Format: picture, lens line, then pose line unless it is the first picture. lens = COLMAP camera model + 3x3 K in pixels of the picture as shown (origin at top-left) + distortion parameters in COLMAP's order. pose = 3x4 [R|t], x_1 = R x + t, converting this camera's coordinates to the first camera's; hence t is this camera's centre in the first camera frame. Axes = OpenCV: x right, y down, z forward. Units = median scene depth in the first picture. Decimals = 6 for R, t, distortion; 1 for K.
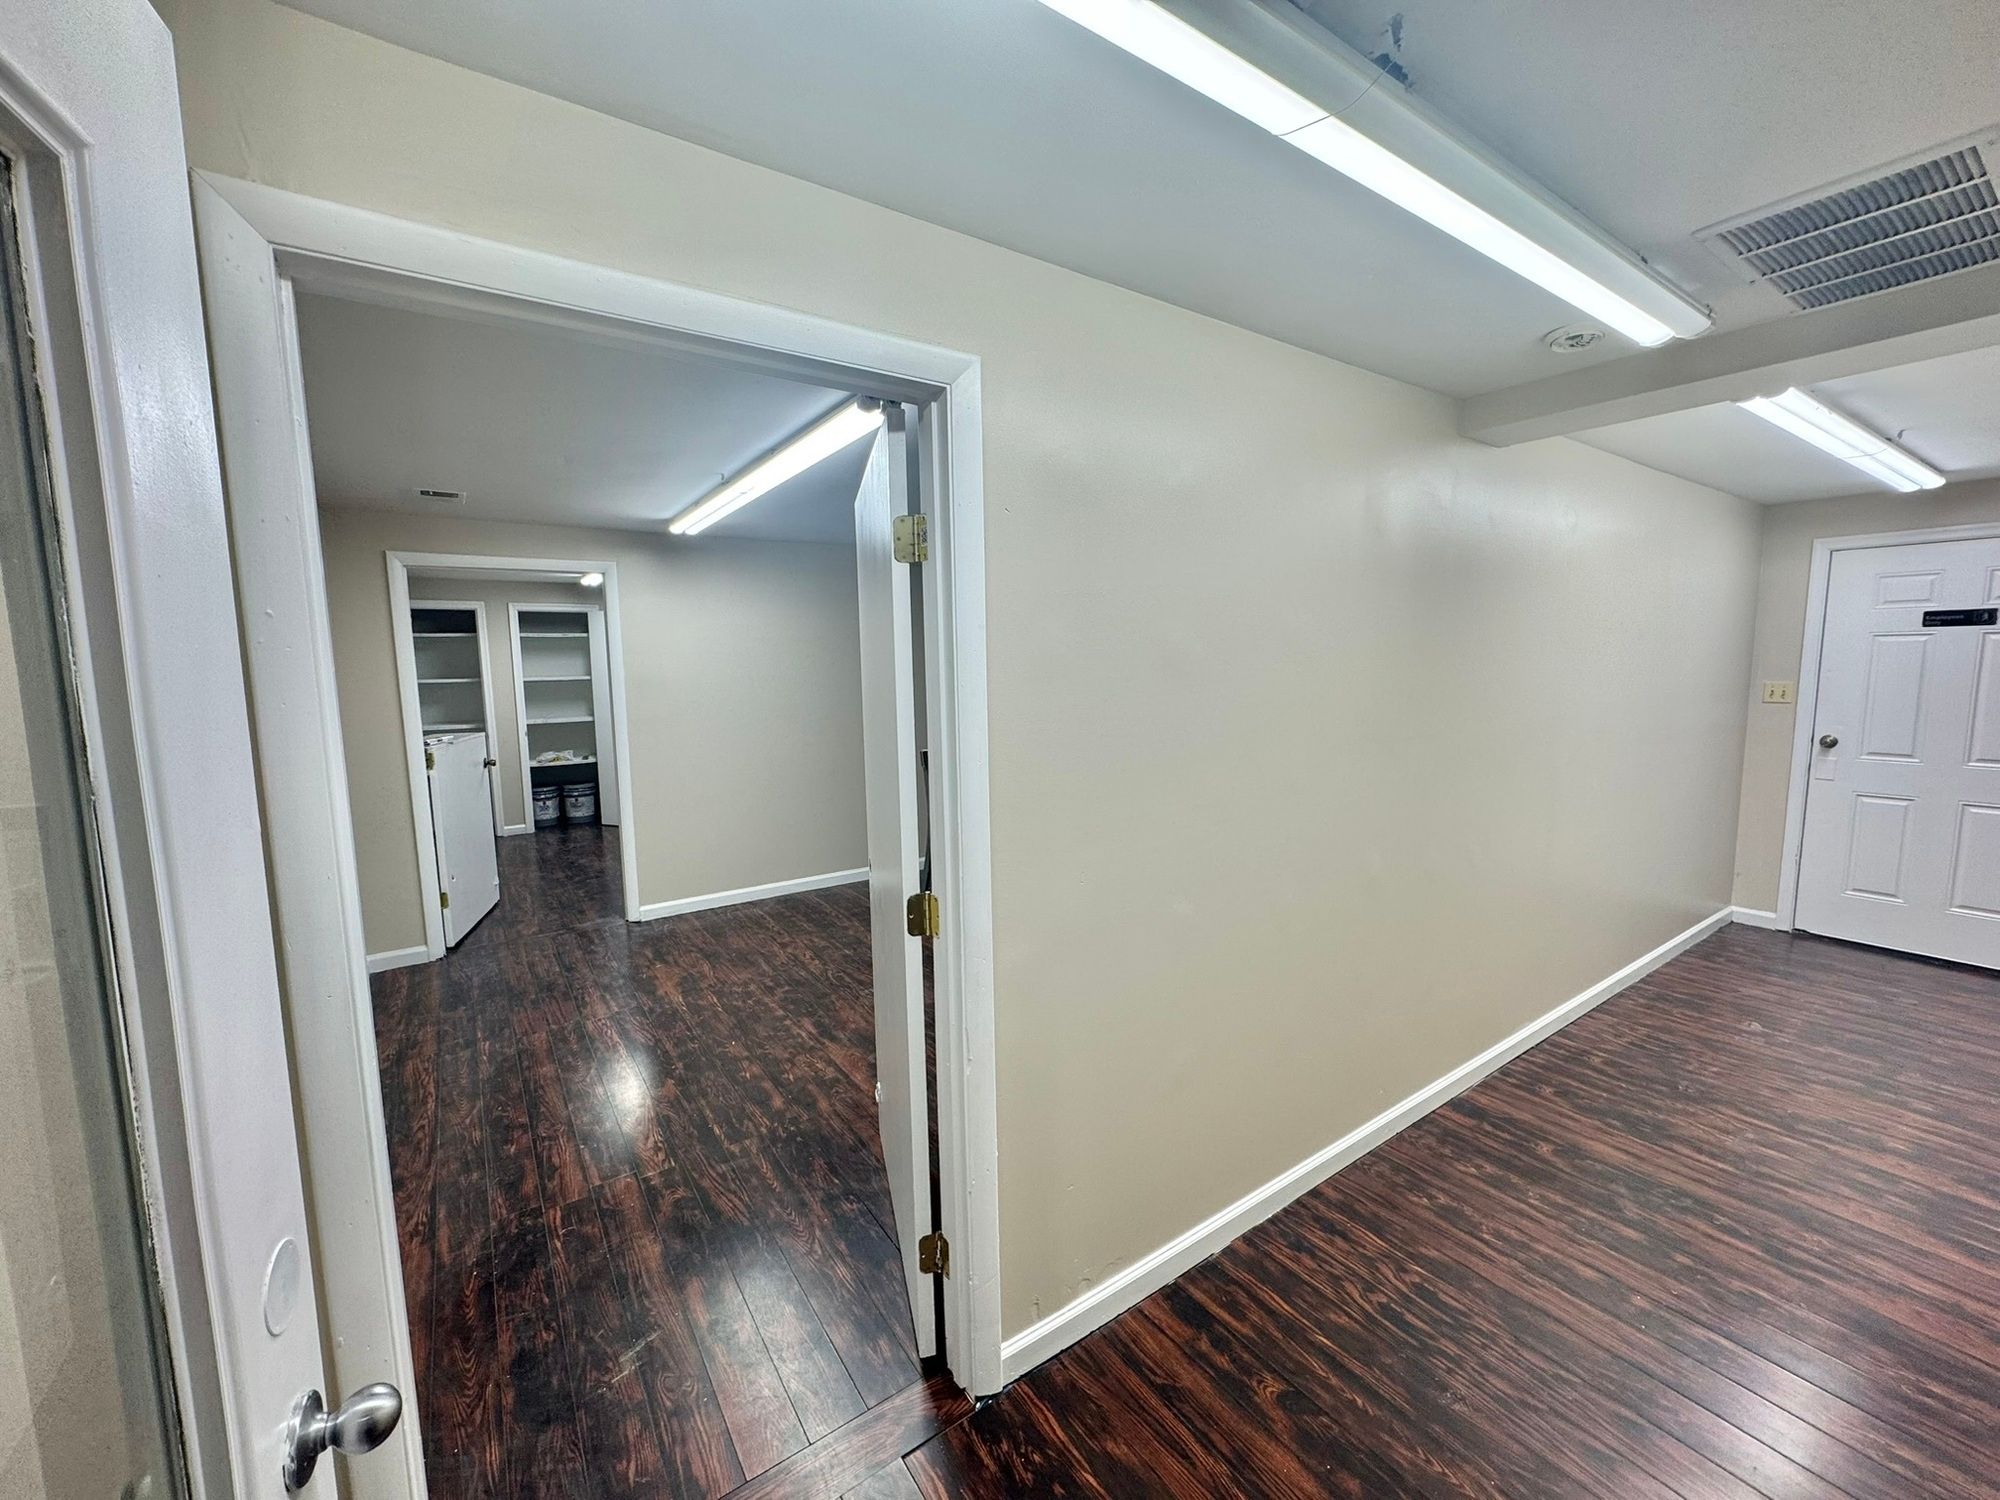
lens RADIAL K [[800.0, 0, 998.8], [0, 800.0, 744.3], [0, 0, 1]] dist [0.001493, 0.000695]
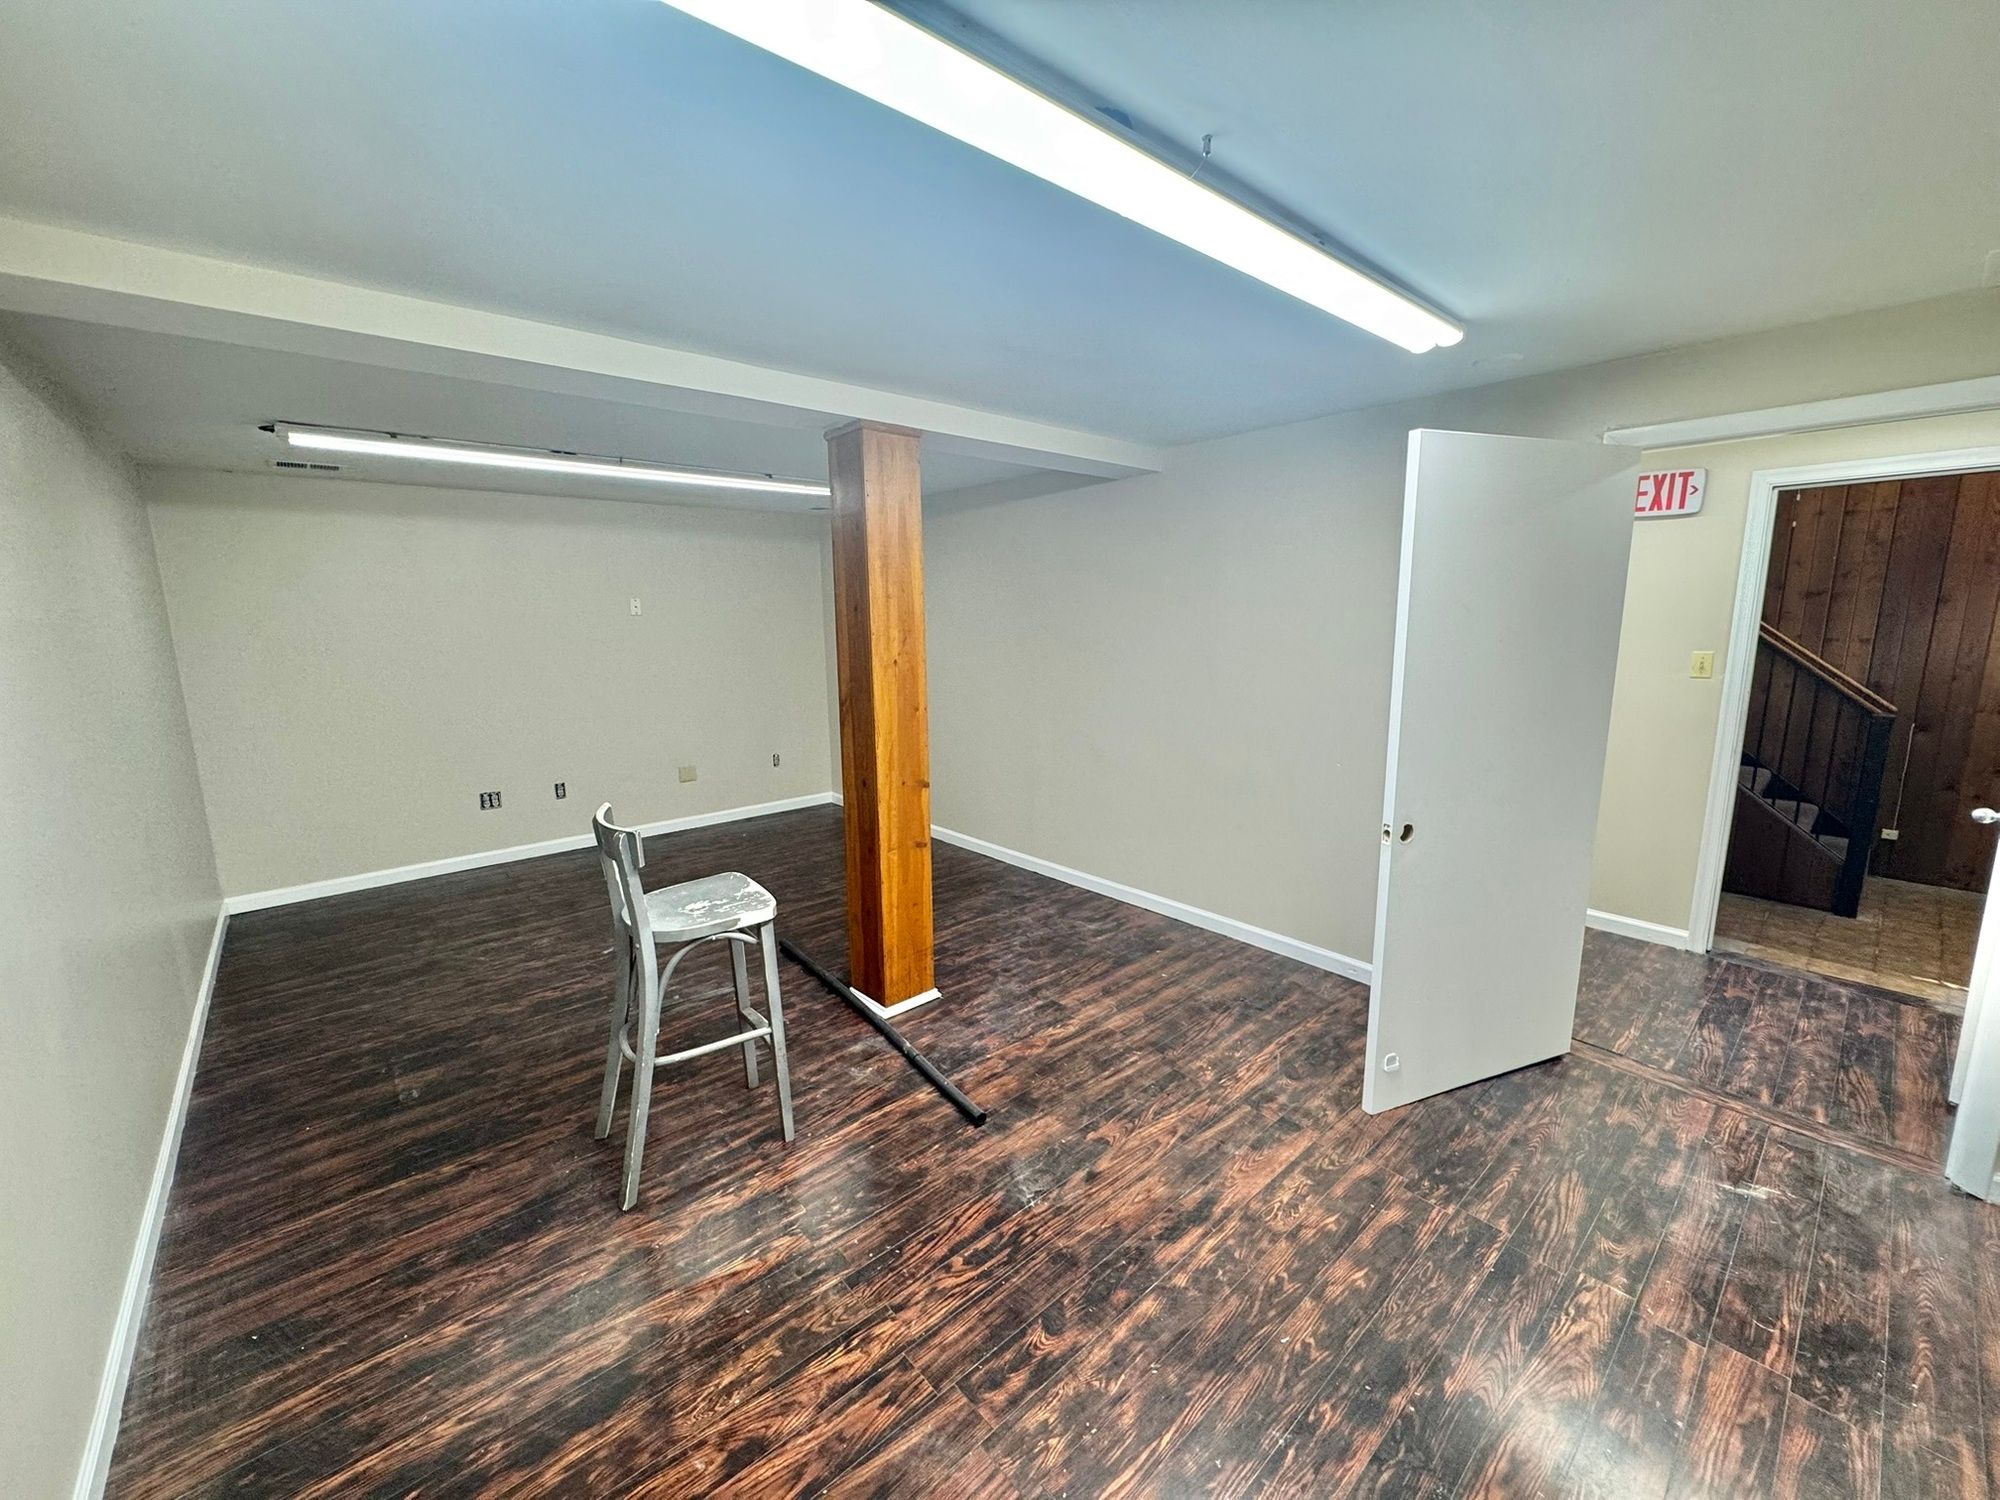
lens RADIAL K [[800.0, 0, 1000.8], [0, 800.0, 750.2], [0, 0, 1]] dist [0.001493, 0.000695]
pose [[-0.128522, -0.152243, 0.979951, -0.980413], [0.117586, 0.978836, 0.167492, -0.154286], [-0.984711, 0.136755, -0.107900, 1.517061]]
